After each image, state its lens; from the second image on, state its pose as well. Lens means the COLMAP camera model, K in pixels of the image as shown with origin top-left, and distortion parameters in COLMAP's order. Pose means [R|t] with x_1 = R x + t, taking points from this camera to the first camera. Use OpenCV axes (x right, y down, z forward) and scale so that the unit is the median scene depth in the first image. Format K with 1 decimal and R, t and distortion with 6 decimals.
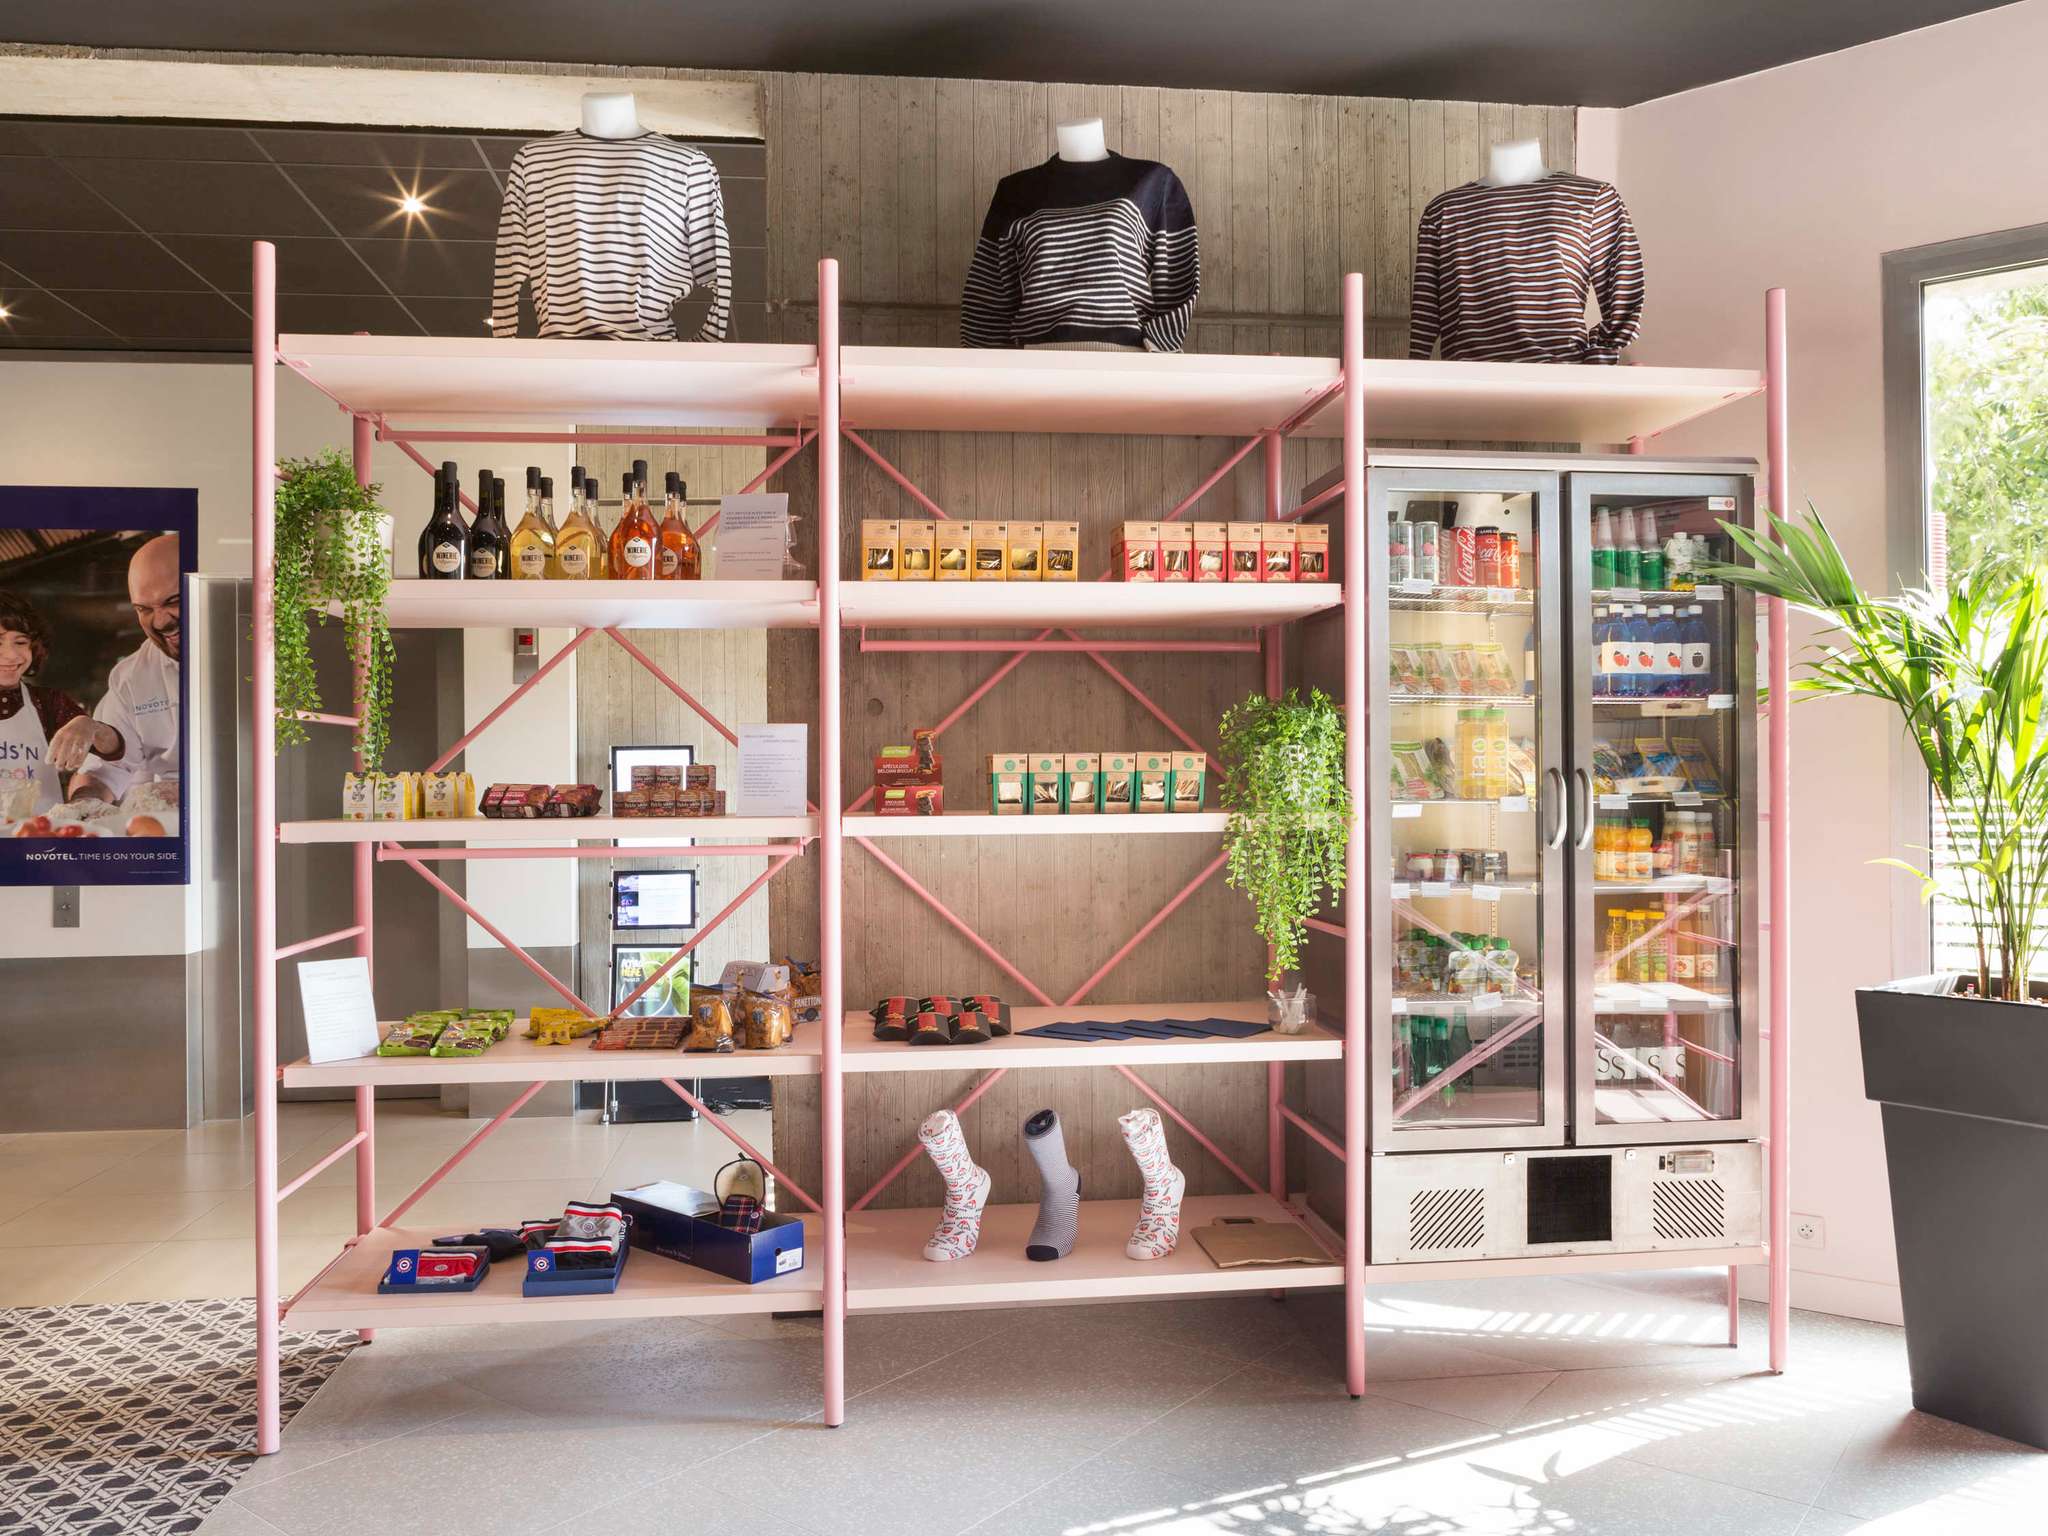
lens RADIAL K [[1567.0, 0, 1041.0], [0, 1567.0, 762.0], [0, 0, 1]] dist [-0.031616, 0.015931]
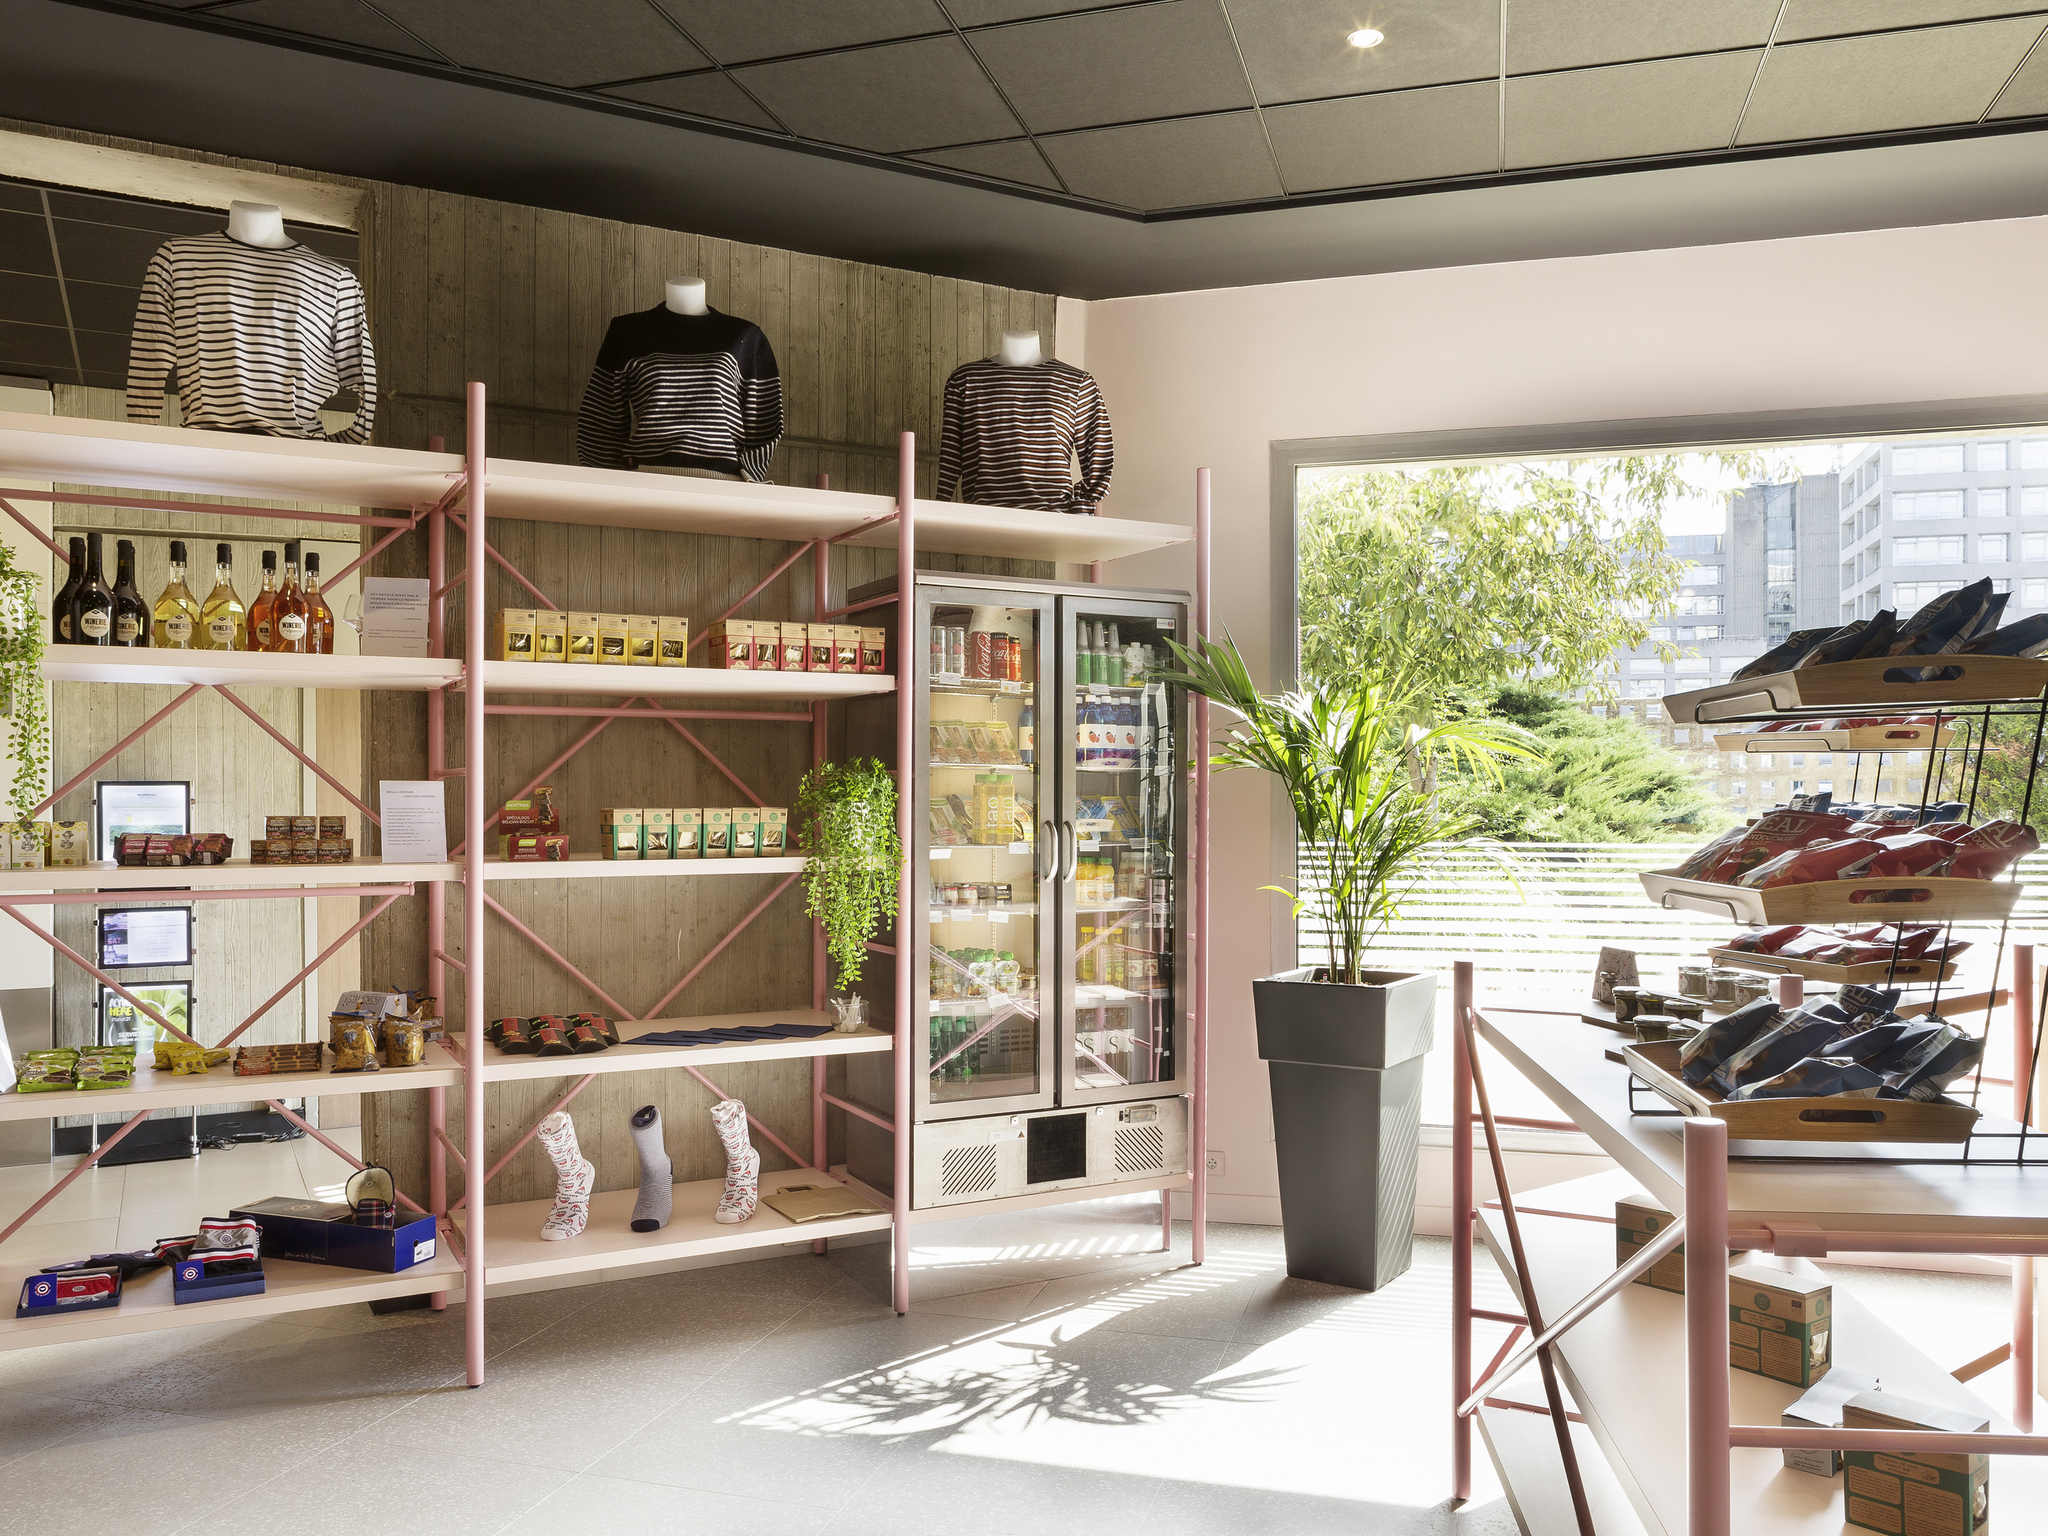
lens RADIAL K [[1567.0, 0, 1034.1], [0, 1567.0, 783.4], [0, 0, 1]] dist [-0.031616, 0.015931]
pose [[0.930222, 0.009811, 0.366865, -0.165018], [-0.010073, 0.999949, -0.001200, -0.025500], [-0.366858, -0.002579, 0.930273, -0.219385]]
